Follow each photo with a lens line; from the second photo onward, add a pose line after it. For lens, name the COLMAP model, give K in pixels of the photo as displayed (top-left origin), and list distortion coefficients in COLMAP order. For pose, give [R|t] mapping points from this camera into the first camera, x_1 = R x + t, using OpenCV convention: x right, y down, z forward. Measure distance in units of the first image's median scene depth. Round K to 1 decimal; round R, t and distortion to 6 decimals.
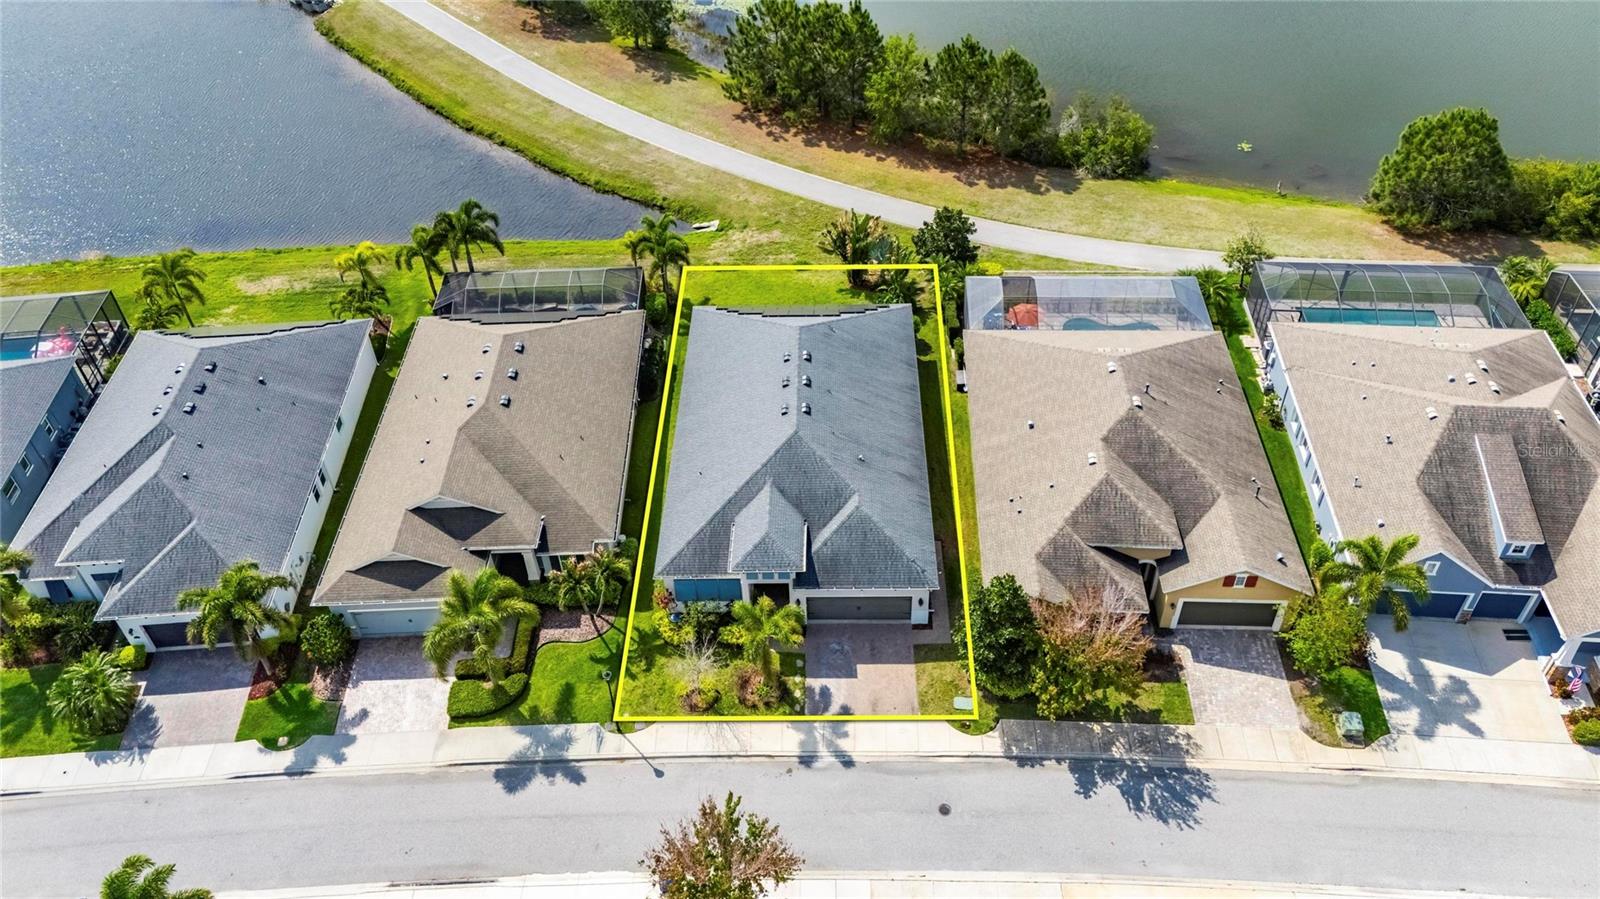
lens RADIAL K [[1161.2, 0, 803.7], [0, 1161.2, 431.1], [0, 0, 1]] dist [0.070217, -0.004138]
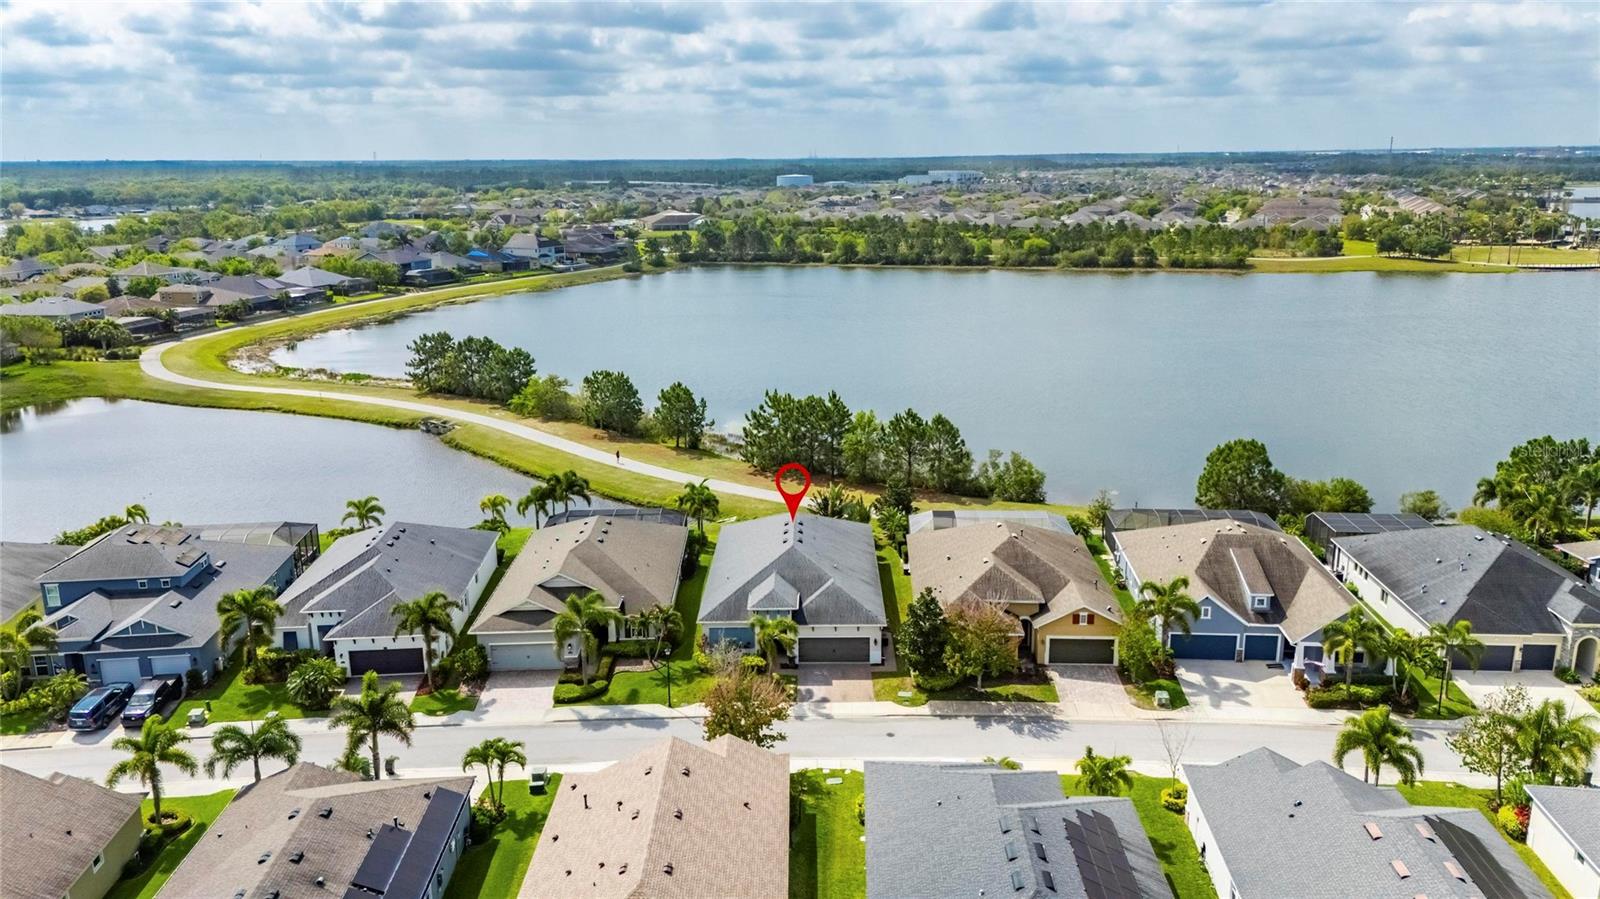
lens RADIAL K [[1154.2, 0, 800.0], [0, 1154.2, 449.5], [0, 0, 1]] dist [0.149191, -0.000937]
pose [[0.999894, 0.013999, 0.003927, -0.005020], [-0.010616, 0.887477, -0.460729, 0.615402], [-0.009935, 0.460639, 0.887532, -0.430799]]
